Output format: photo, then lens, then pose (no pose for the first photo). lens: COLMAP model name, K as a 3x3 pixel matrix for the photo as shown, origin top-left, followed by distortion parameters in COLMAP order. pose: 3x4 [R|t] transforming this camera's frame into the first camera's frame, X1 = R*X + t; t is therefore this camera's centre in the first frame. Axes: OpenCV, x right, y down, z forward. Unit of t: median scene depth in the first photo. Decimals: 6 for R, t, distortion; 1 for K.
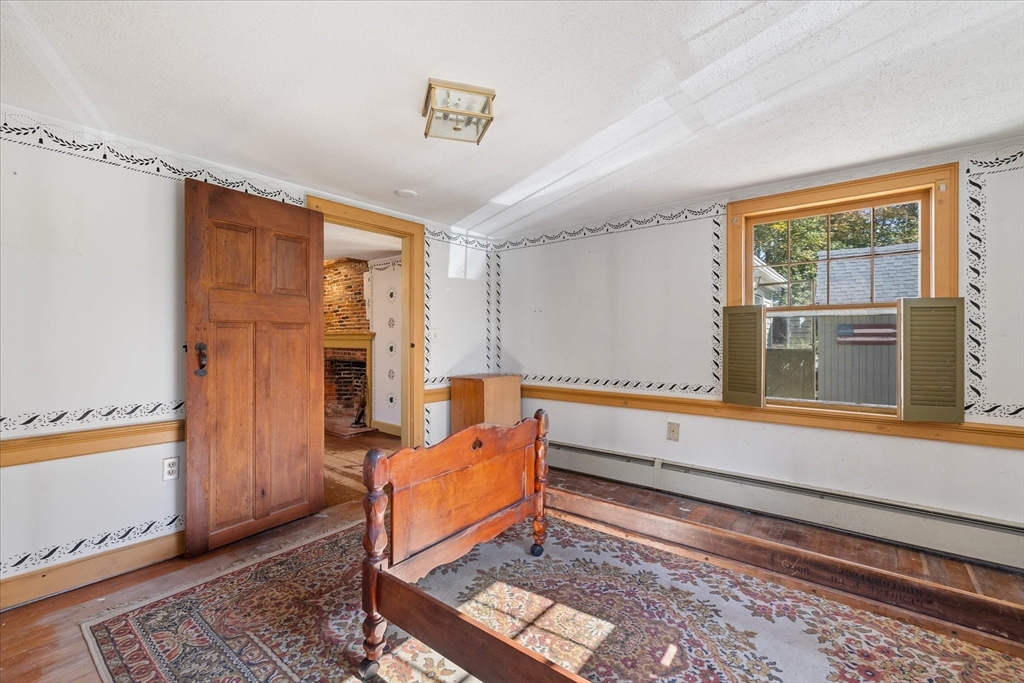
lens RADIAL K [[434.0, 0, 510.3], [0, 434.0, 344.3], [0, 0, 1]] dist [0.005089, -0.000125]
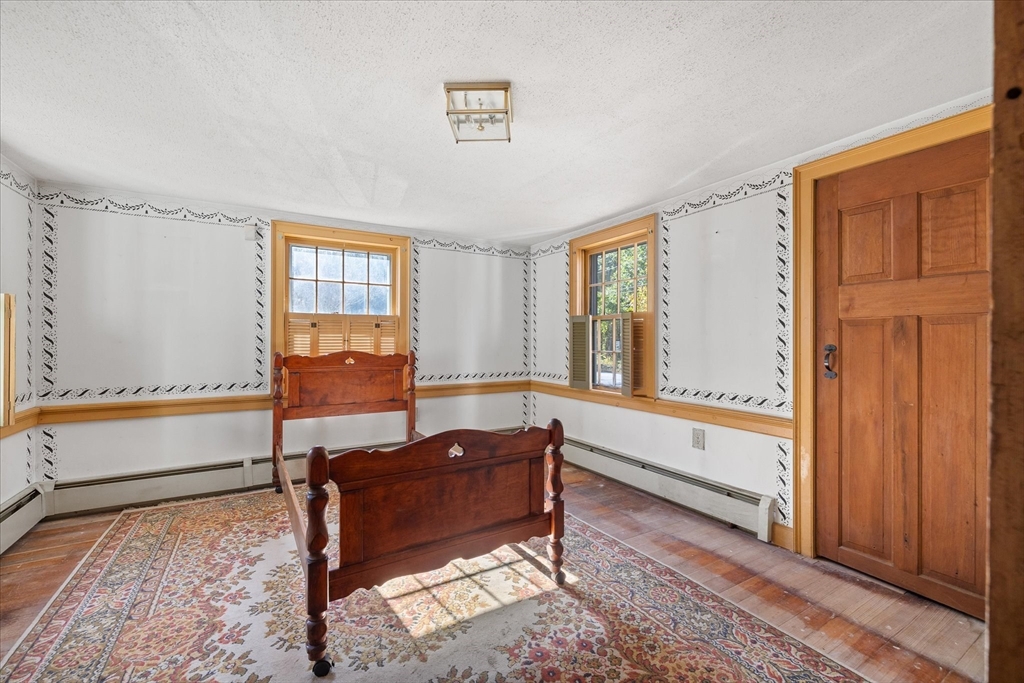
lens RADIAL K [[434.0, 0, 512.9], [0, 434.0, 341.2], [0, 0, 1]] dist [0.005089, -0.000125]
pose [[-0.939227, -0.001923, 0.343292, -0.511003], [0.002476, 0.999920, 0.012374, -0.017209], [-0.343289, 0.012472, -0.939147, 1.812458]]
